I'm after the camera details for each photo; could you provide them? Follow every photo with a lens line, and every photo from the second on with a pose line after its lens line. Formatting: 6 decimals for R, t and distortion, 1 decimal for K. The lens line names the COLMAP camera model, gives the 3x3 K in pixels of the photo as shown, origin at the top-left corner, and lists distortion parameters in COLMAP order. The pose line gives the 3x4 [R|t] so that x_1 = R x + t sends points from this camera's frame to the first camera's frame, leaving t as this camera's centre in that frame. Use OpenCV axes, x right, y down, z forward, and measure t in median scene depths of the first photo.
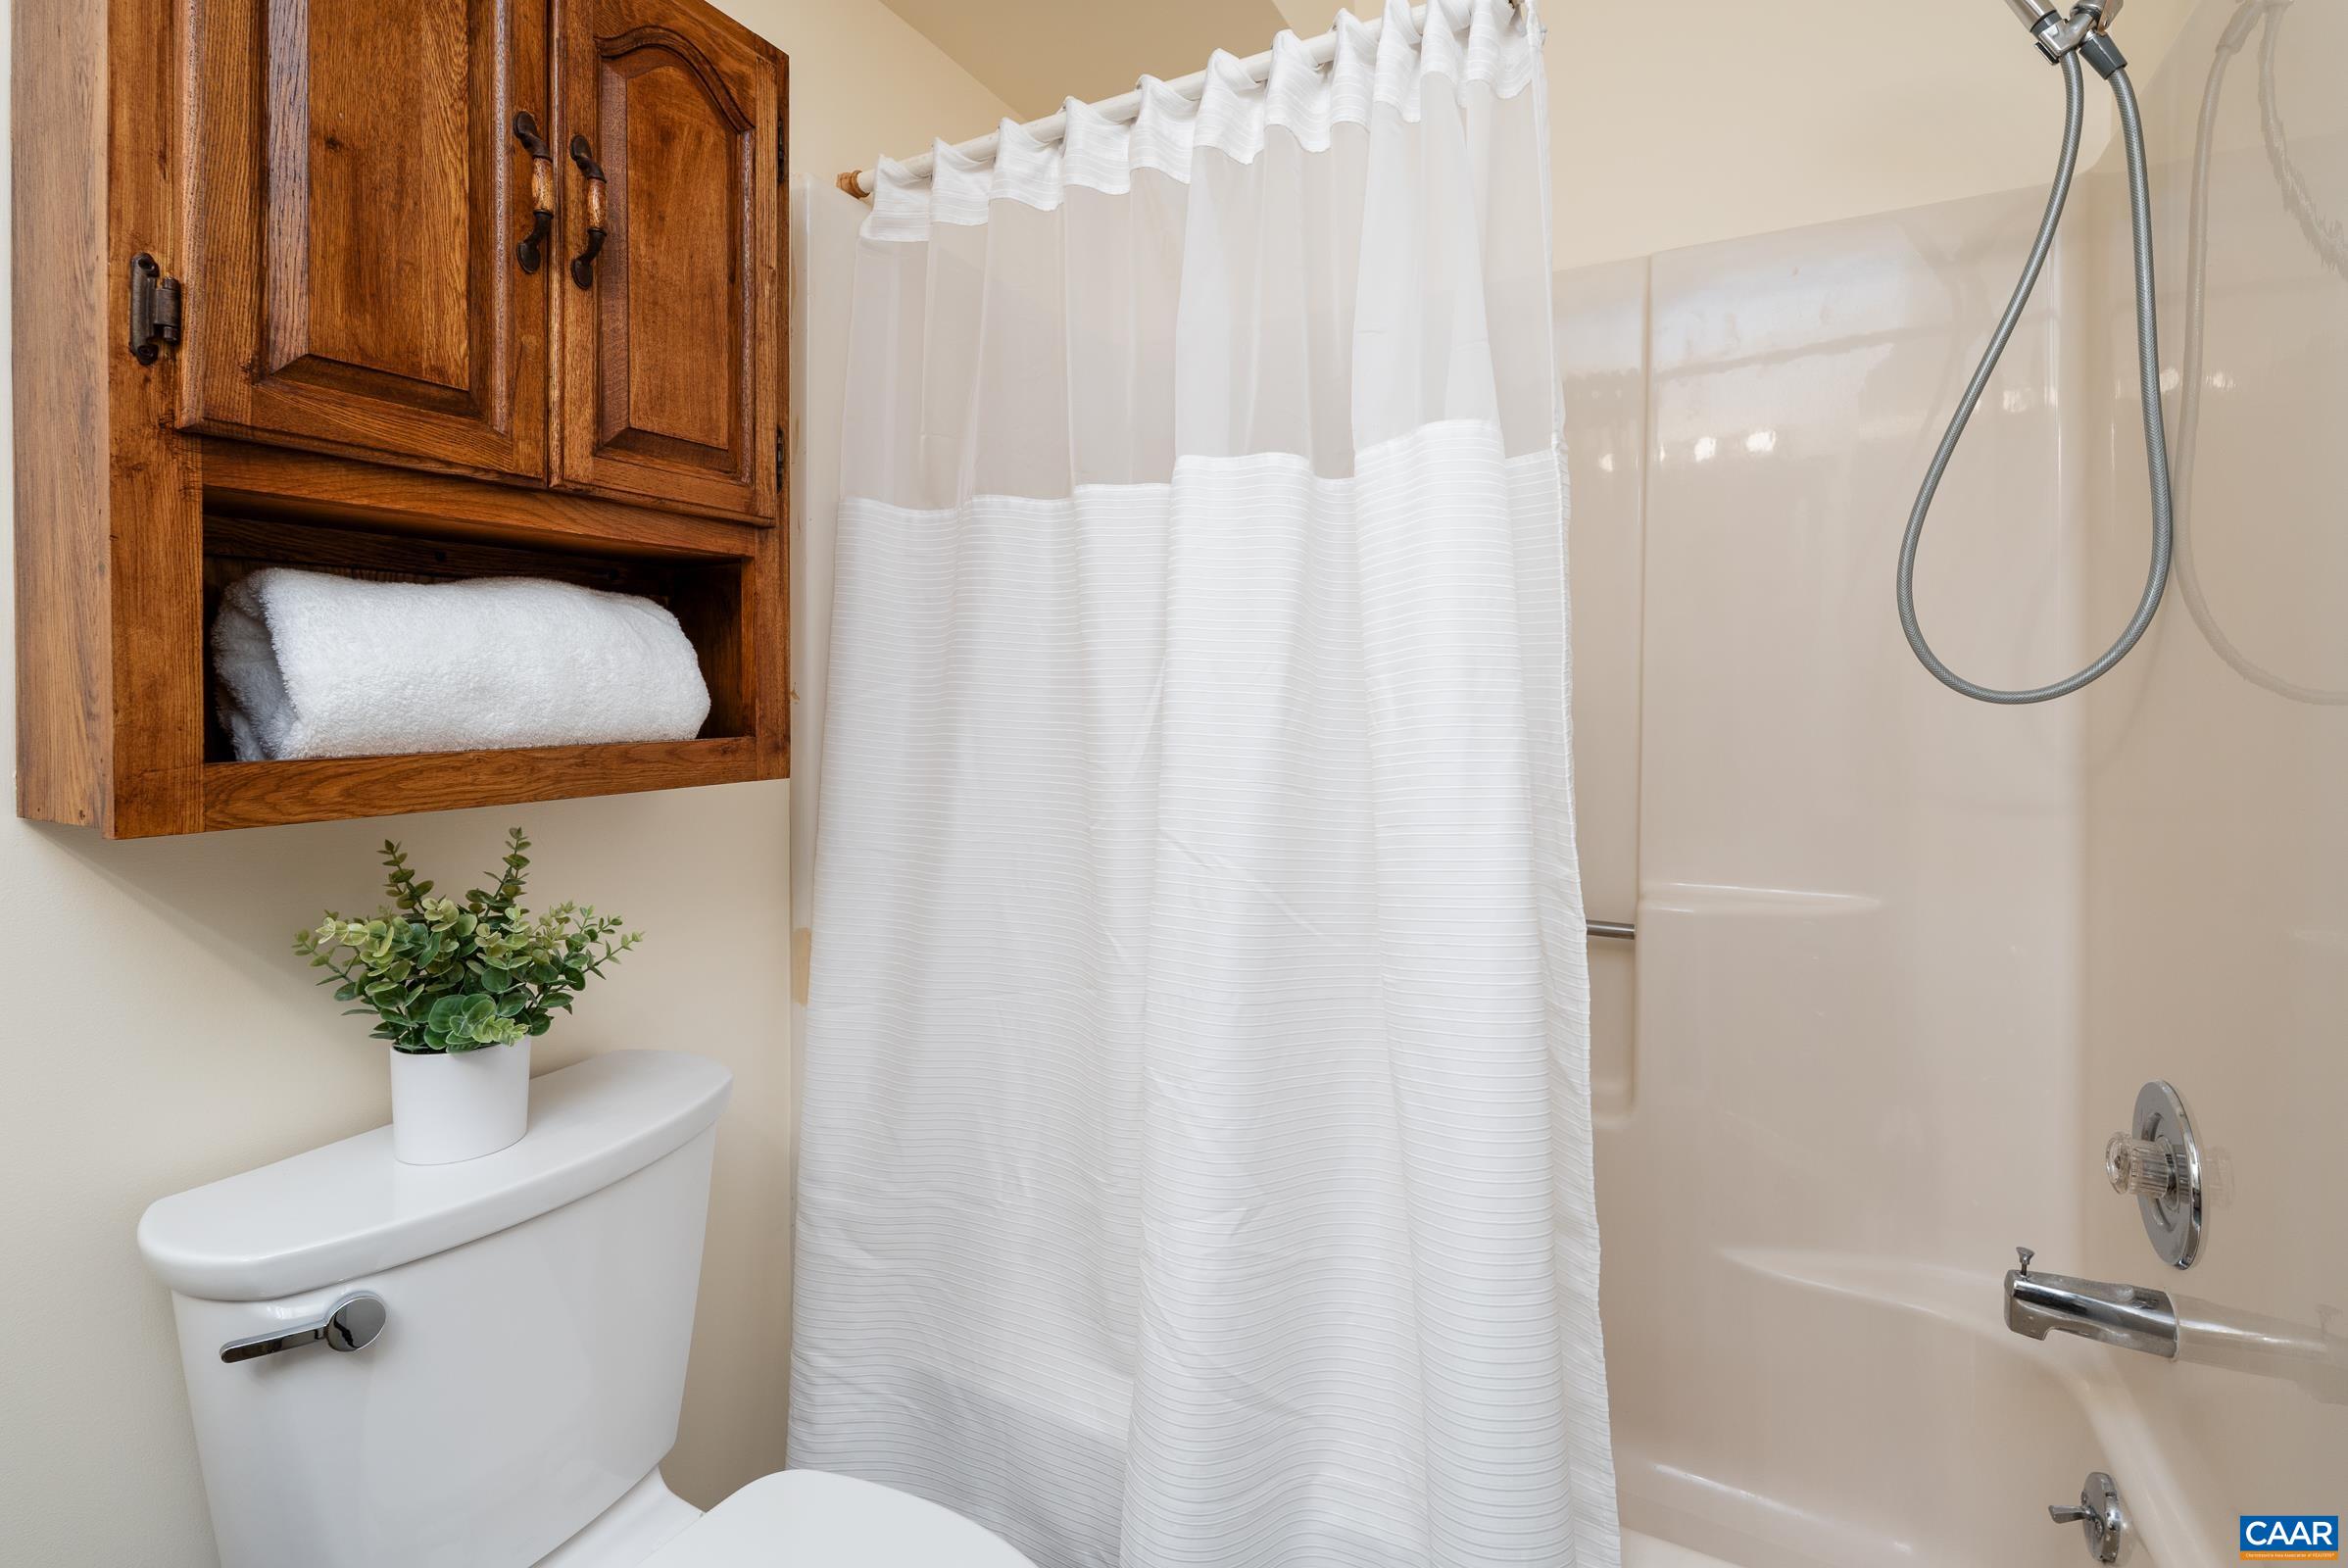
lens RADIAL K [[1067.0, 0, 1172.4], [0, 1067.0, 697.0], [0, 0, 1]] dist [0.001471, -0.000061]
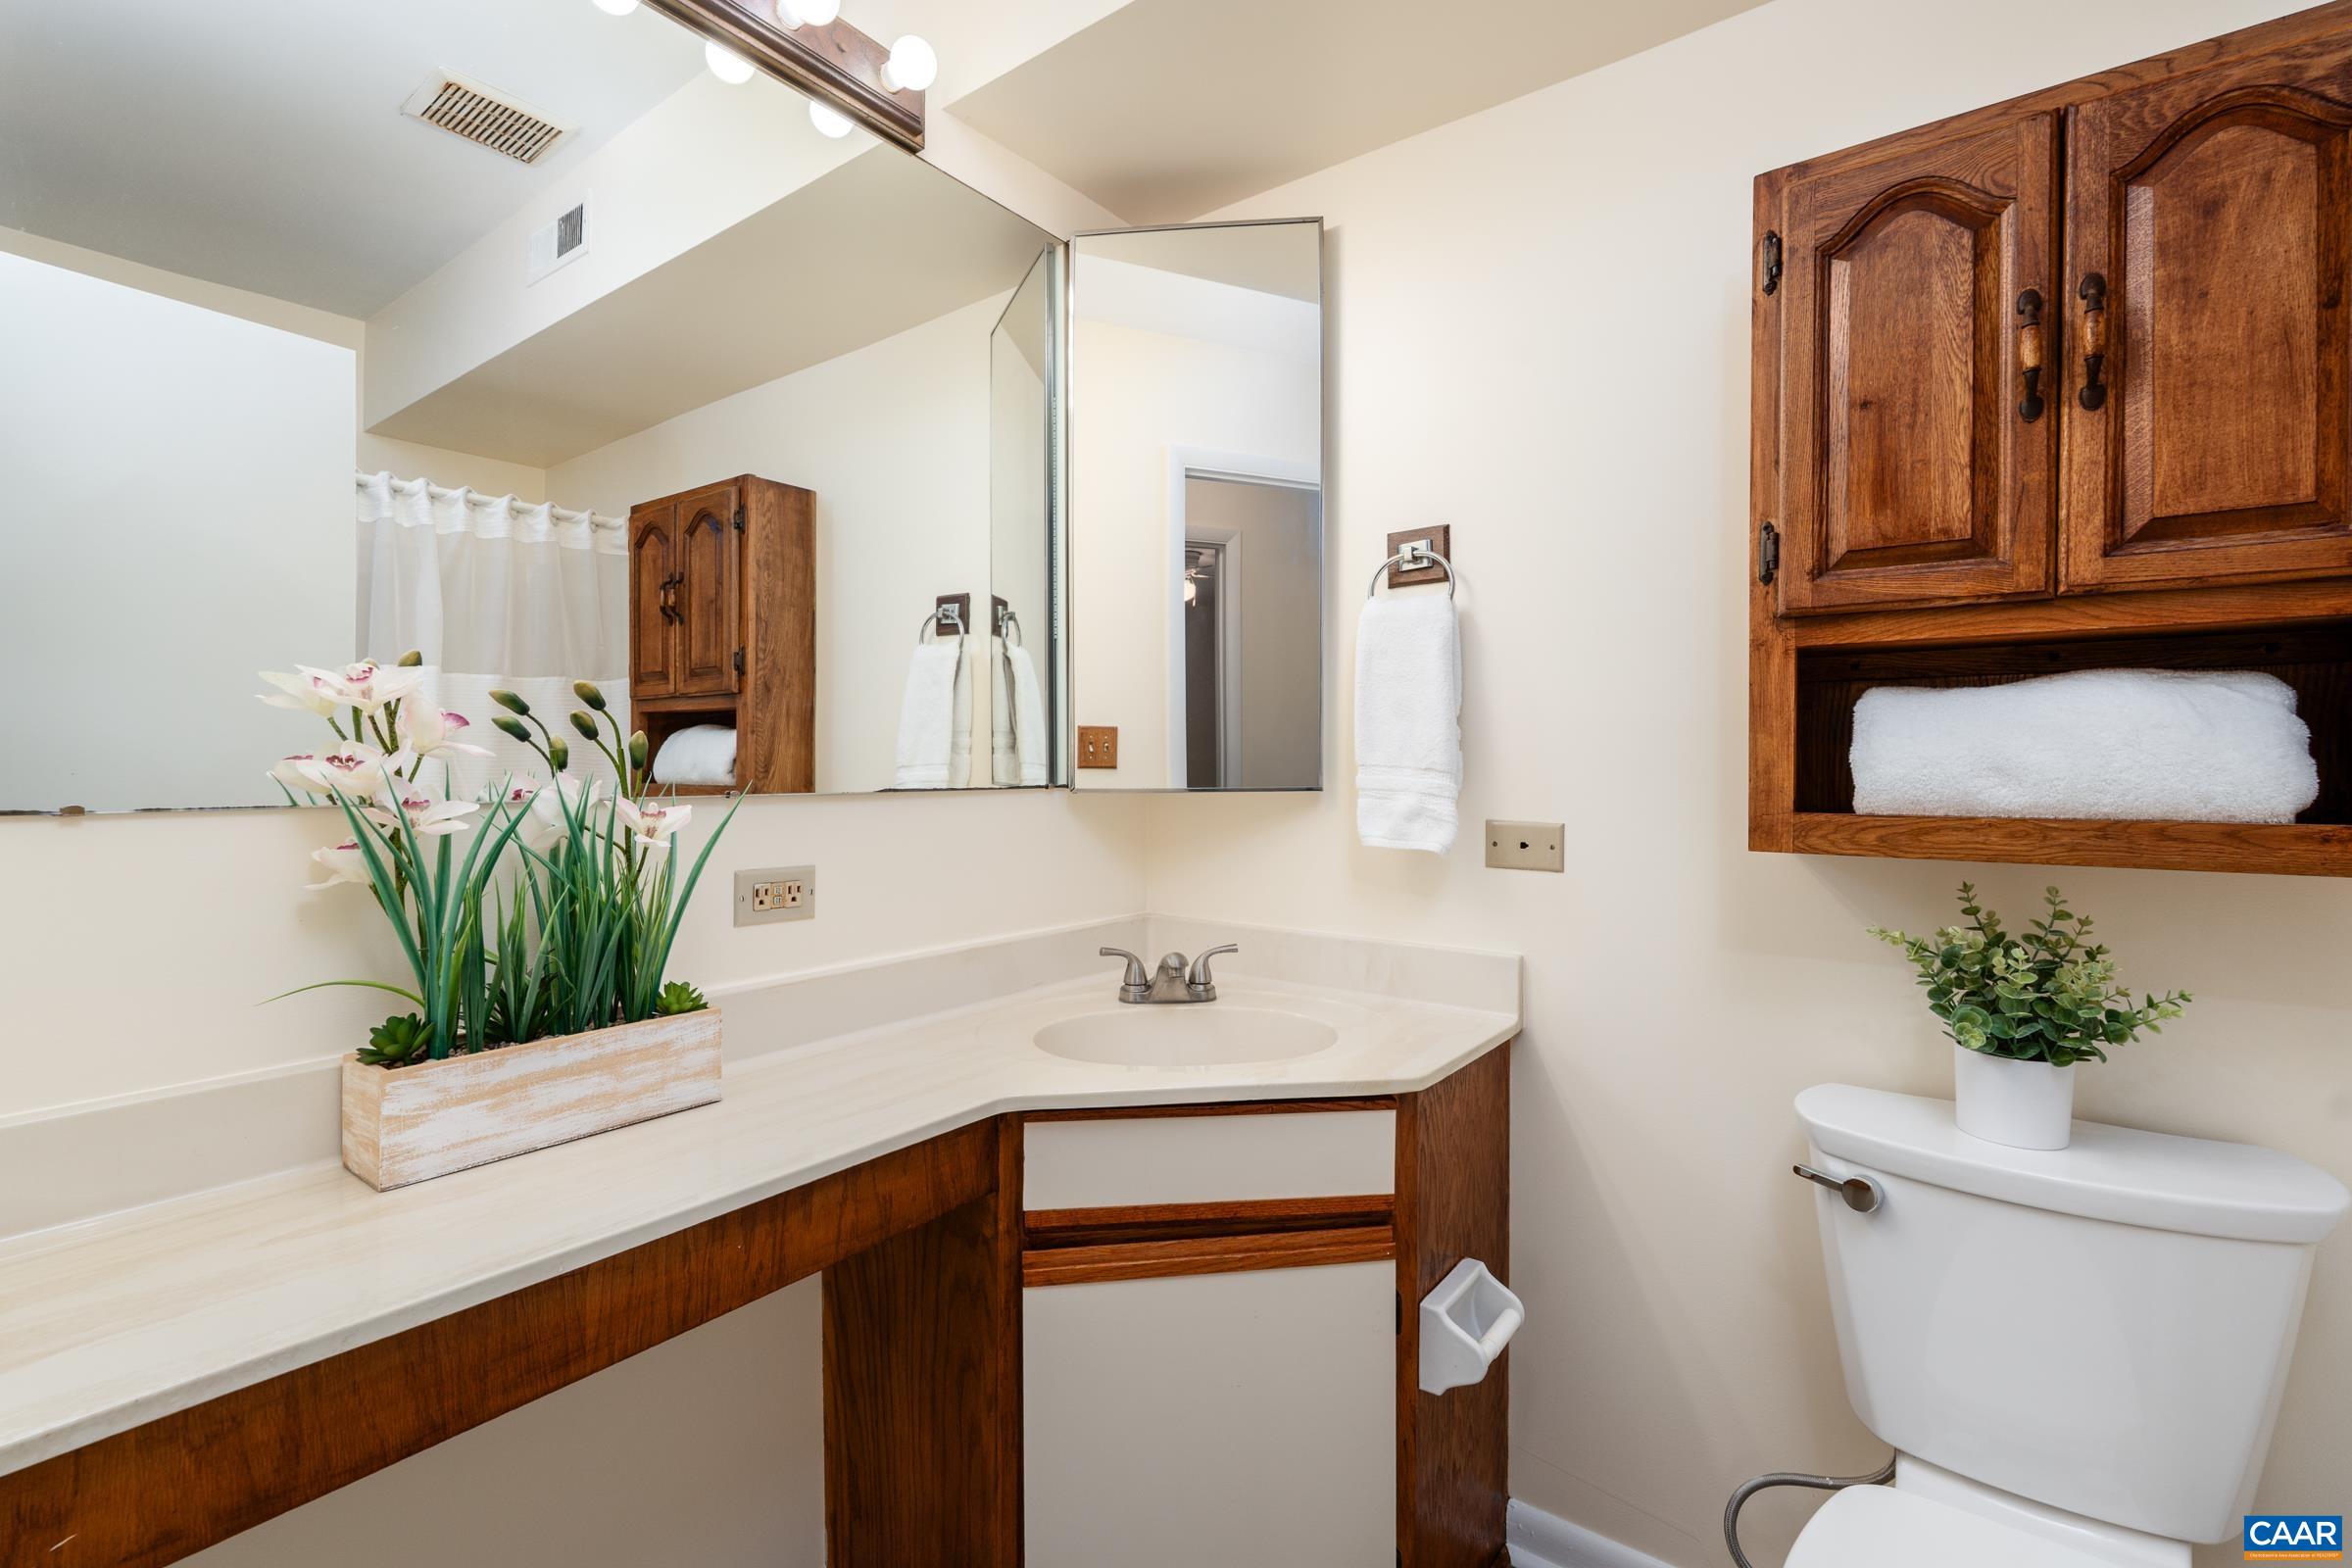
lens RADIAL K [[1055.3, 0, 1178.4], [0, 1055.3, 790.4], [0, 0, 1]] dist [0.002240, 0.000183]
pose [[-0.140231, 0.027023, -0.989750, 0.727900], [-0.005840, 0.999588, 0.028119, -0.011172], [0.990102, 0.009724, -0.140015, 0.225760]]
